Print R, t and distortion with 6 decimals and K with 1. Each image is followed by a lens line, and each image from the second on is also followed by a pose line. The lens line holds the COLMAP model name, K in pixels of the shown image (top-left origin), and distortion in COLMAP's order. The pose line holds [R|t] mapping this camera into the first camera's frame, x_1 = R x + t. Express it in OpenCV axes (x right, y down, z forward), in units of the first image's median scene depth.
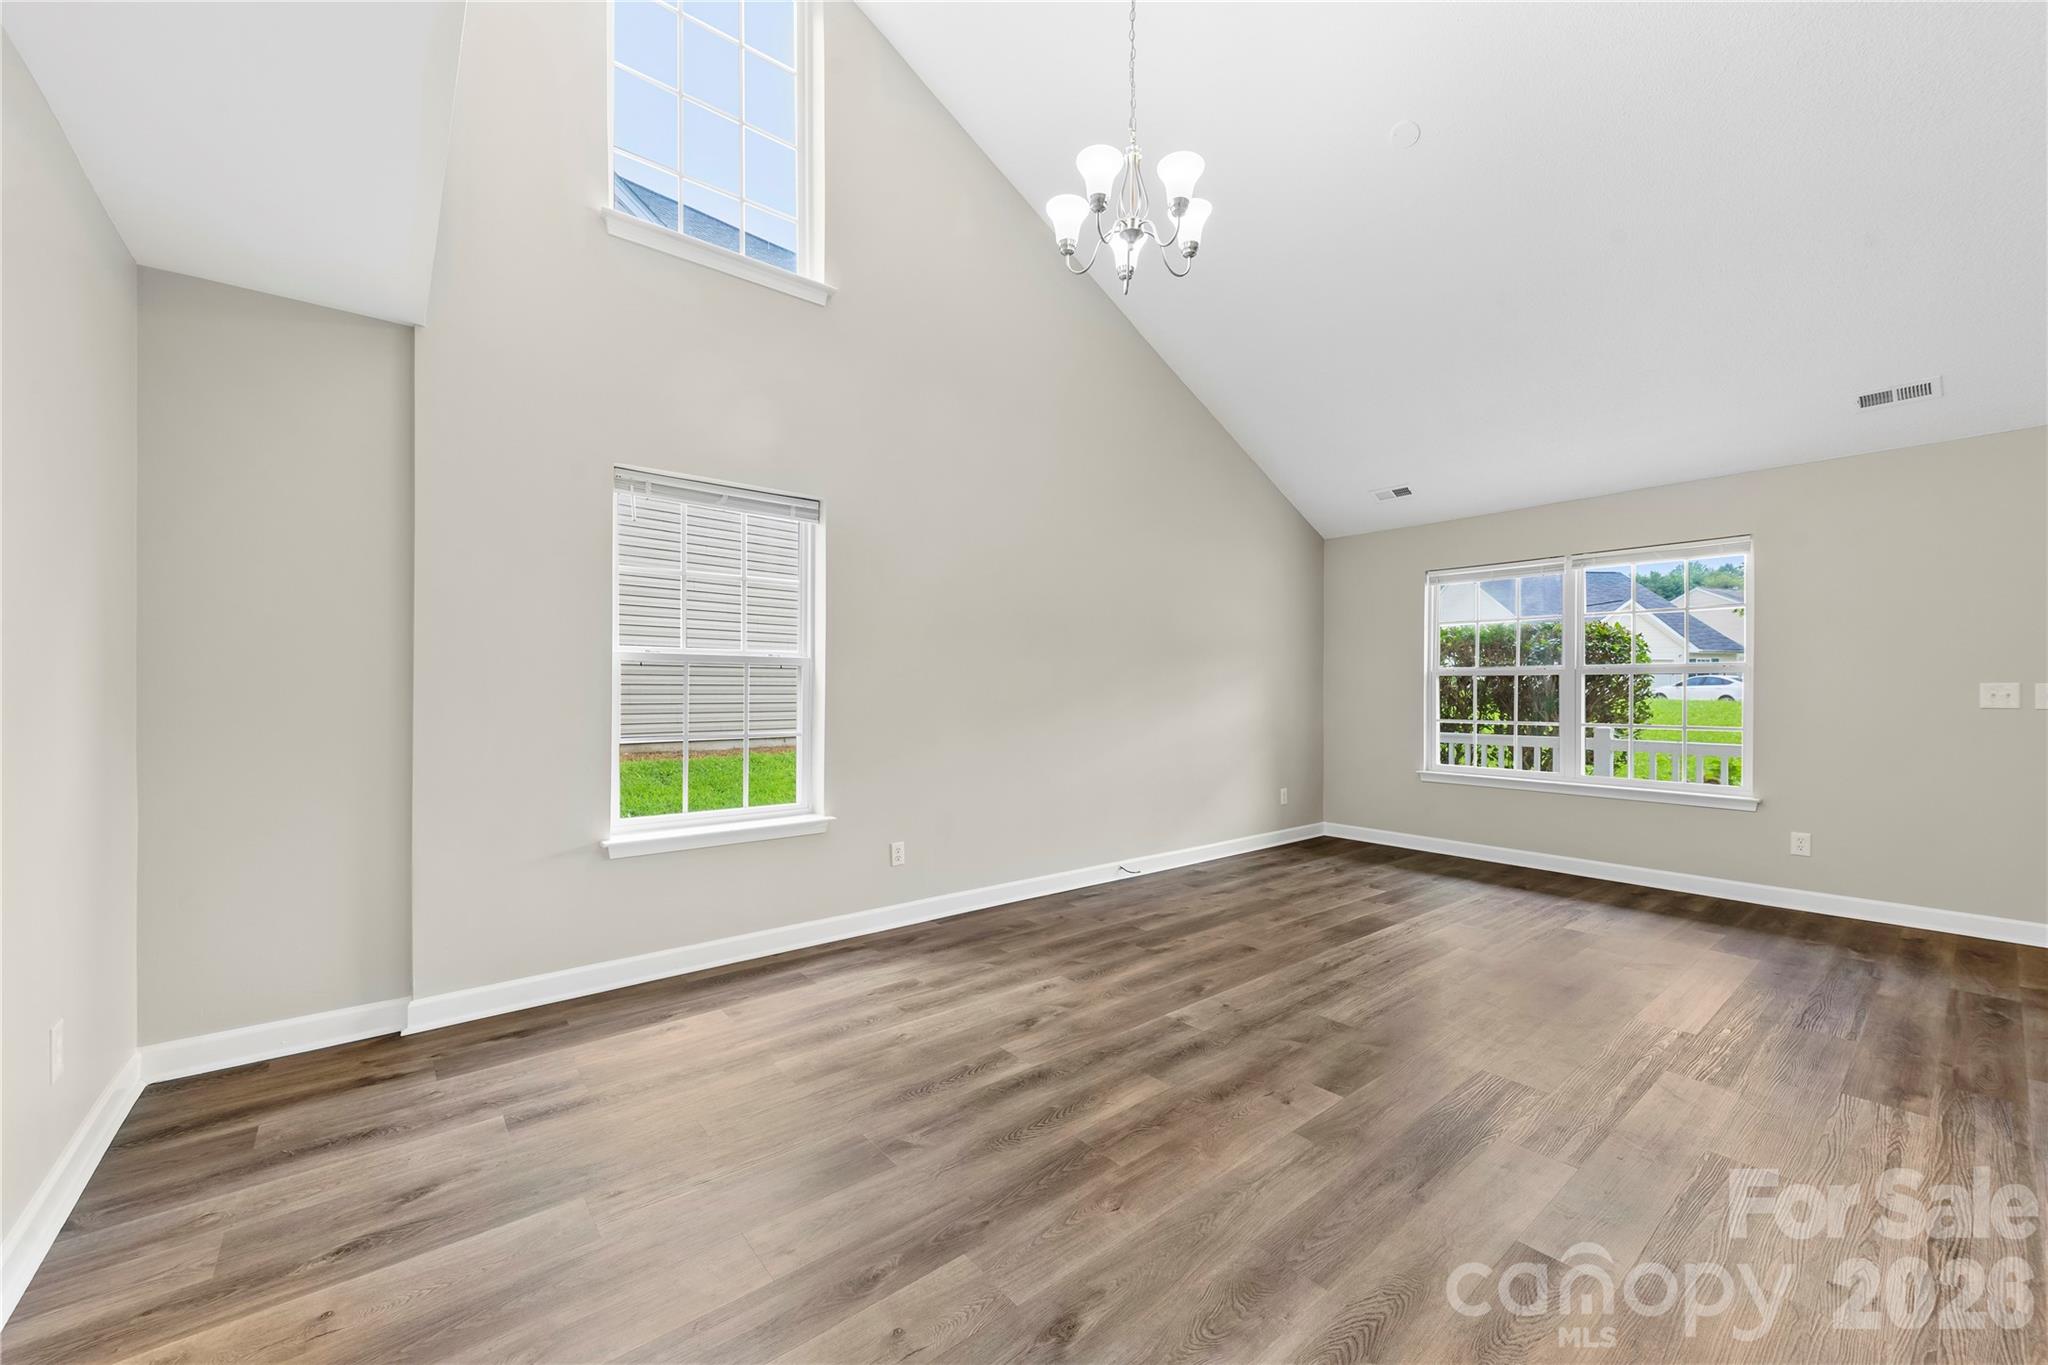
lens RADIAL K [[816.2, 0, 1037.4], [0, 816.2, 695.8], [0, 0, 1]] dist [0.015821, -0.002308]
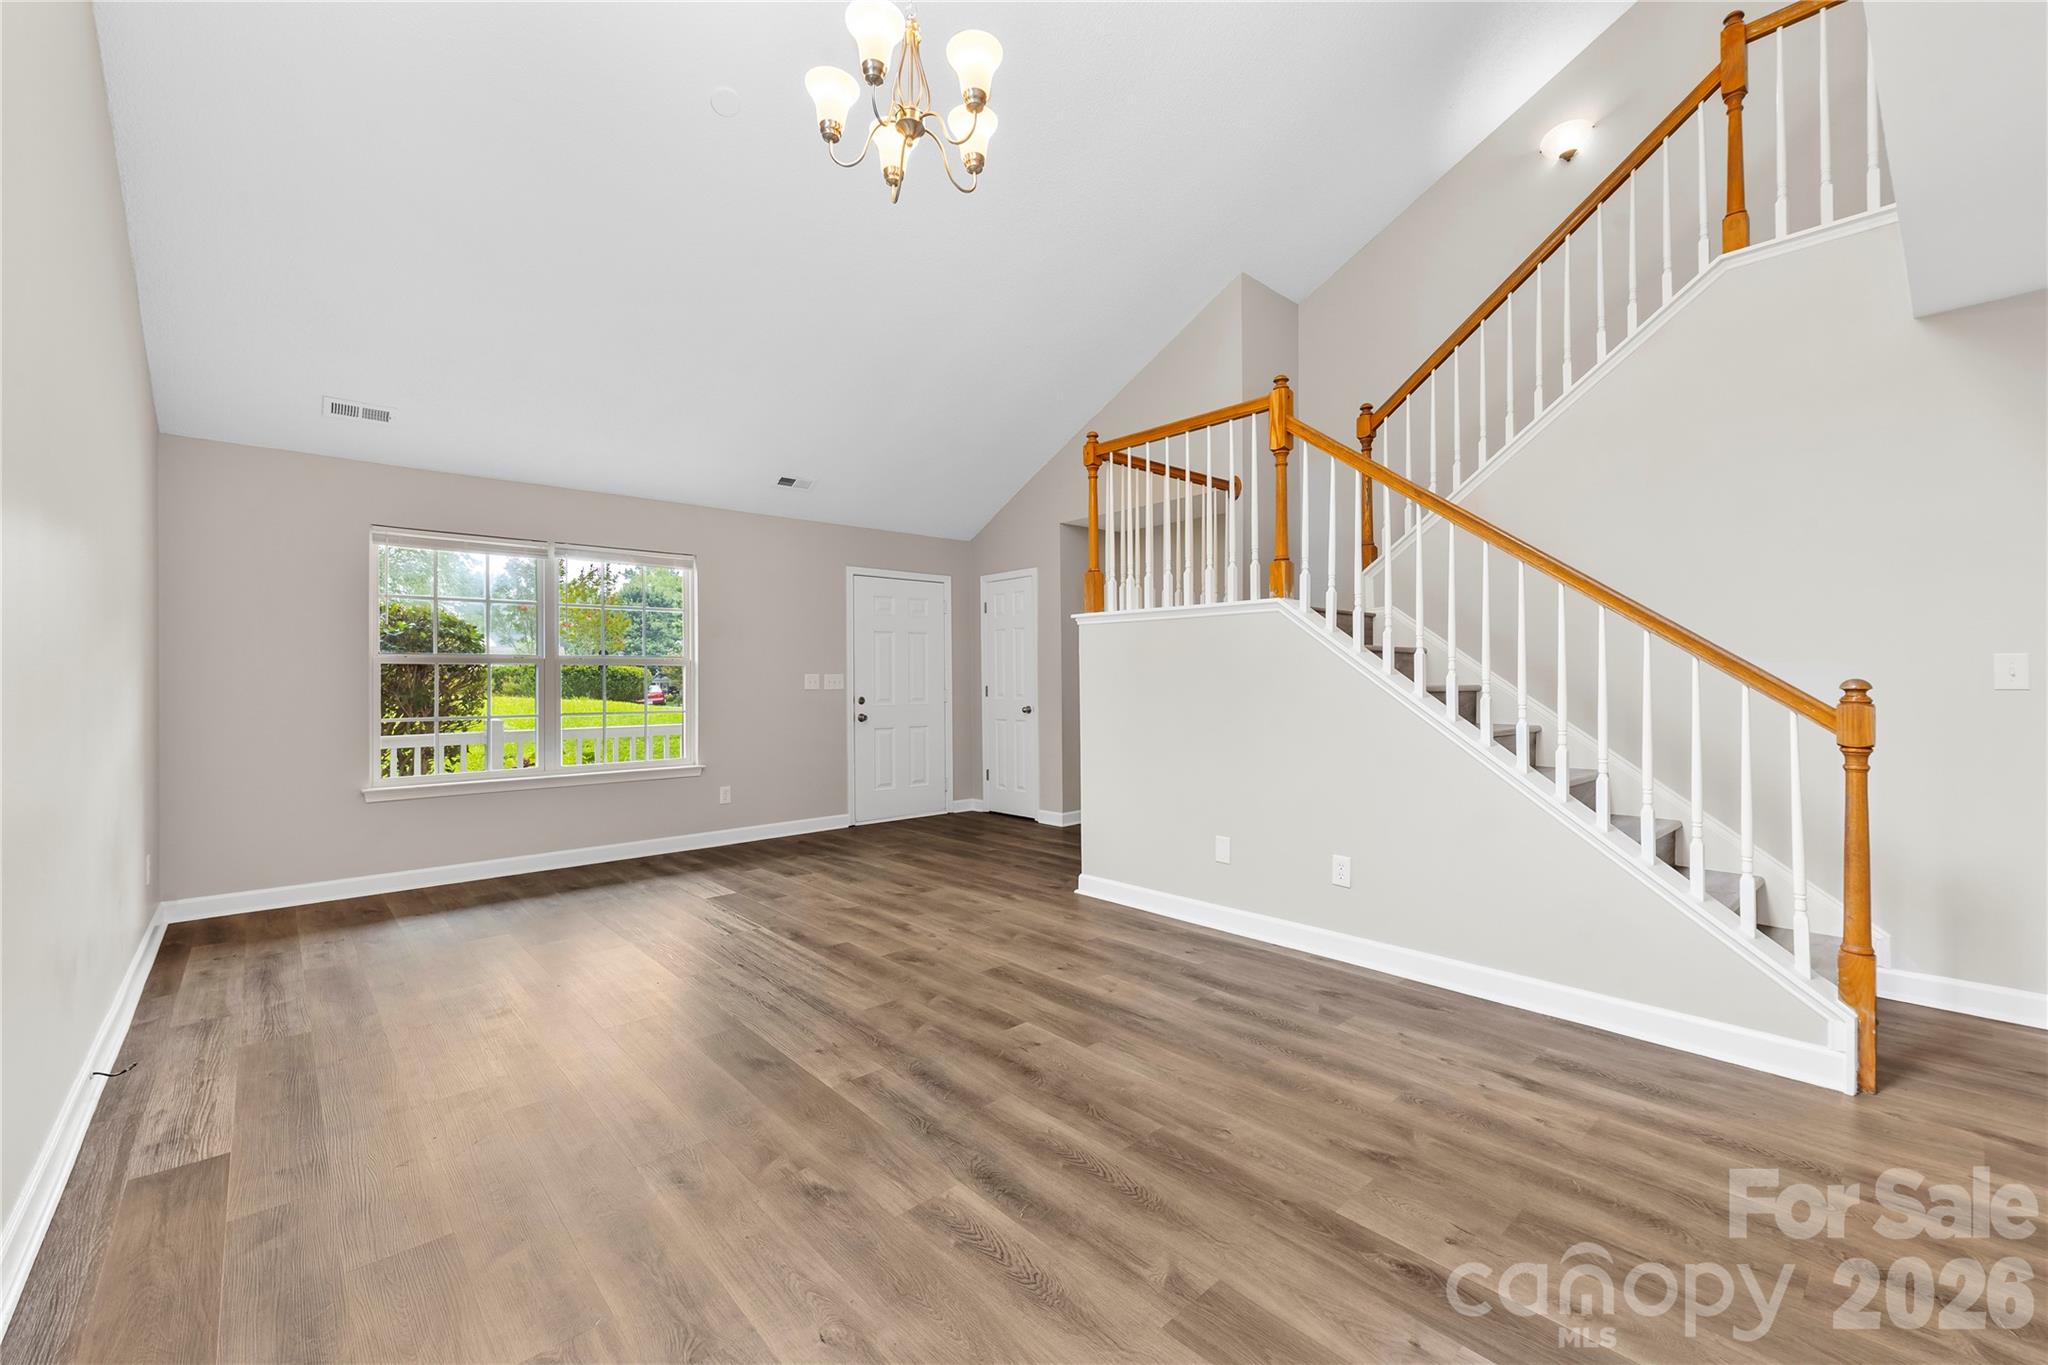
lens RADIAL K [[816.2, 0, 1040.5], [0, 816.2, 680.0], [0, 0, 1]] dist [0.015821, -0.002308]
pose [[-0.043721, -0.008419, 0.999008, -0.580352], [0.011383, 0.999895, 0.008925, -0.016281], [-0.998979, 0.011762, -0.043621, 0.722624]]
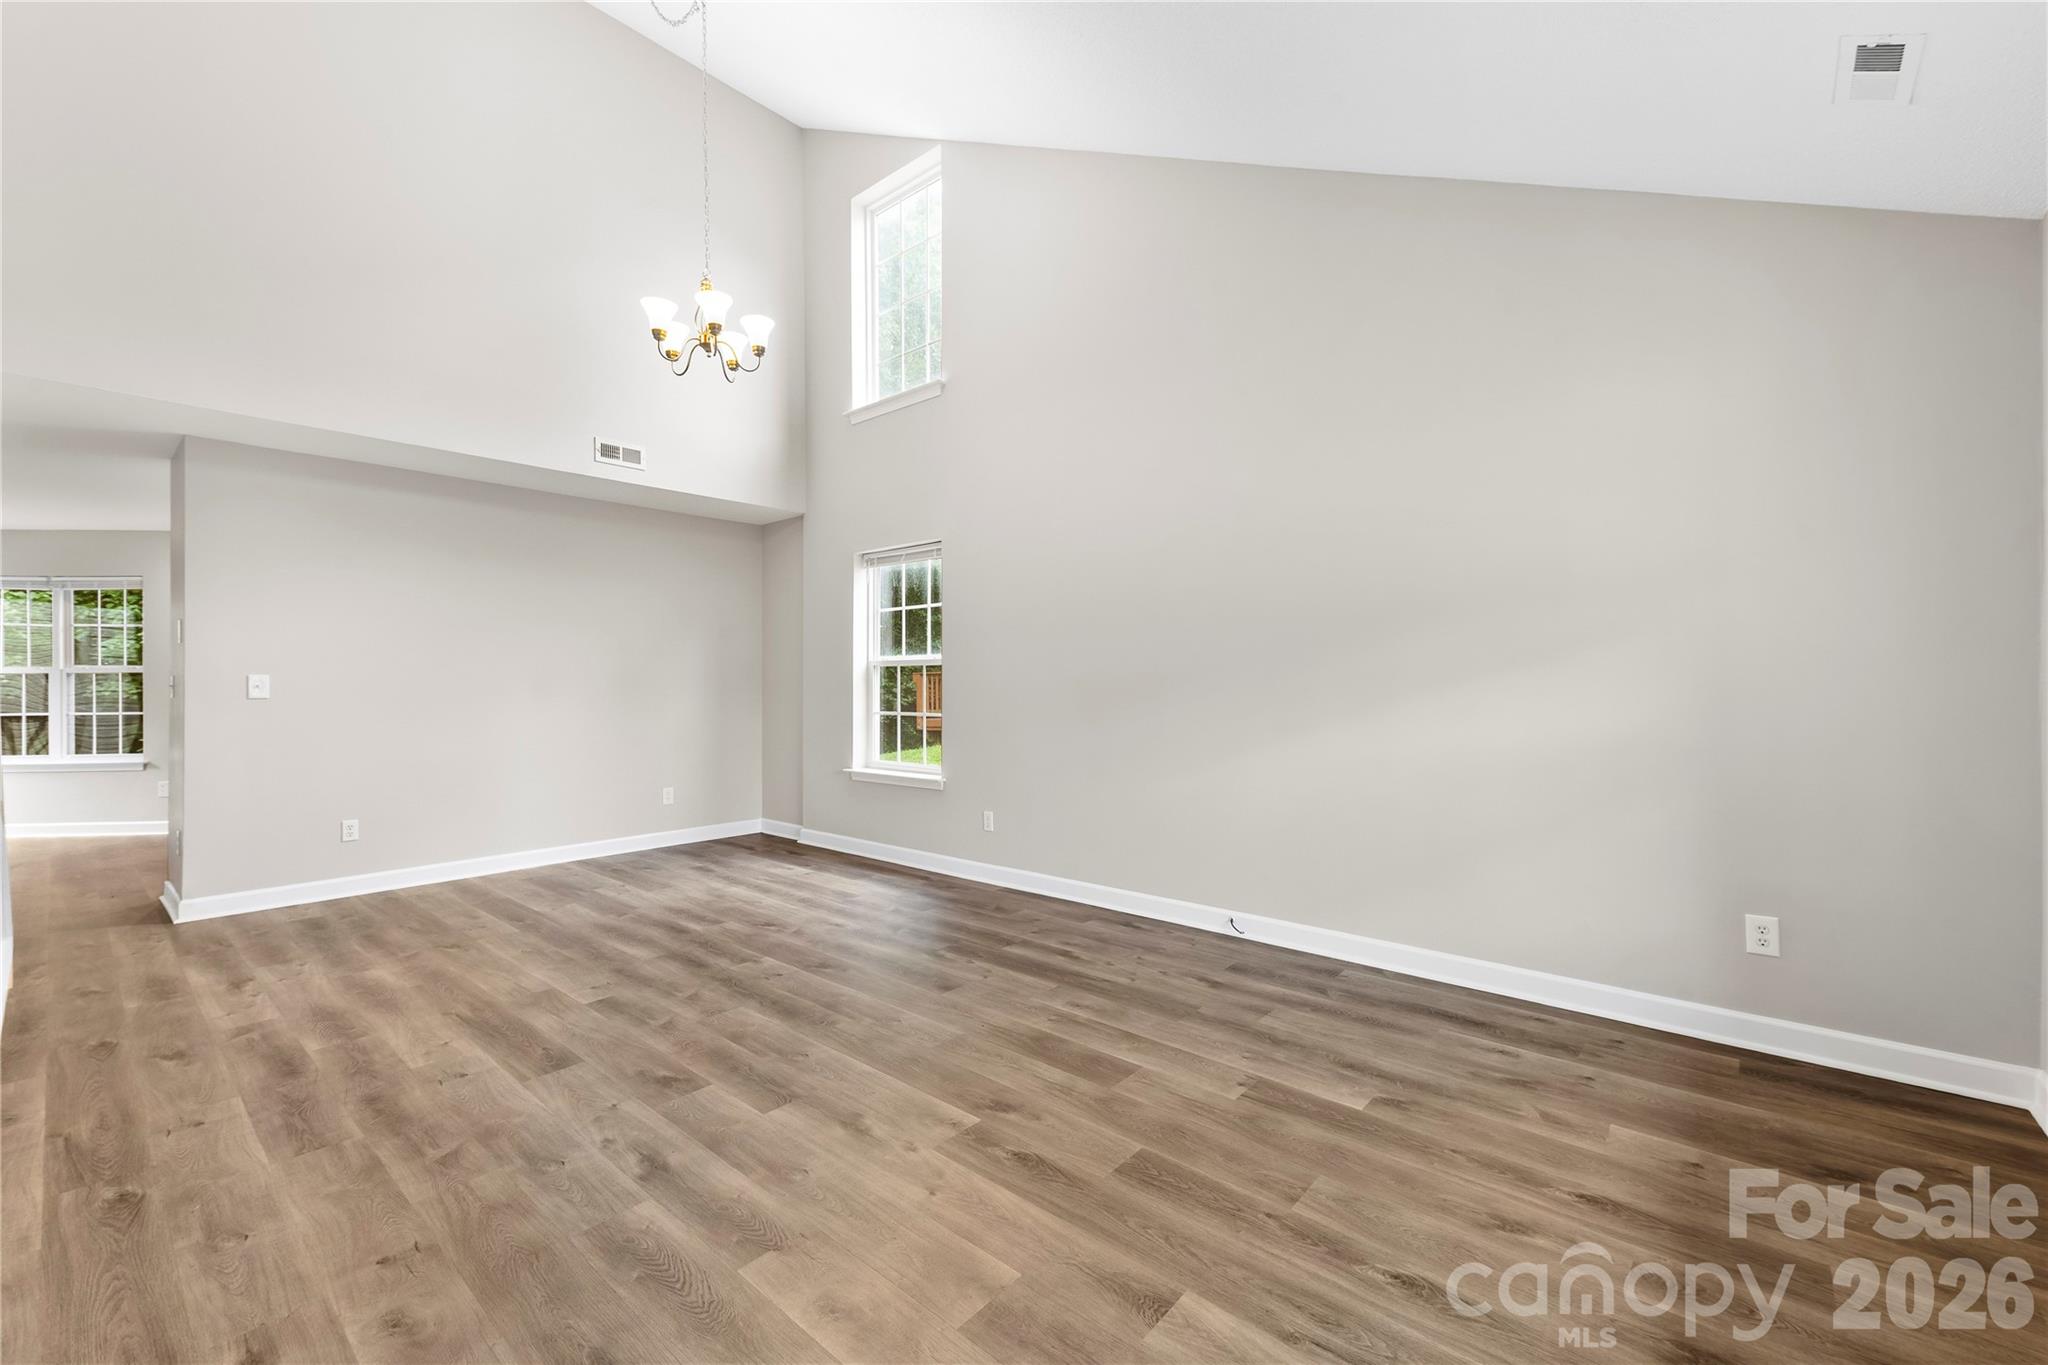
lens RADIAL K [[816.2, 0, 1025.8], [0, 816.2, 684.3], [0, 0, 1]] dist [0.015821, -0.002308]
pose [[0.146239, -0.004982, -0.989237, 1.233118], [-0.001116, 0.999986, -0.005201, -0.004489], [0.989249, 0.001864, 0.146231, 1.053045]]
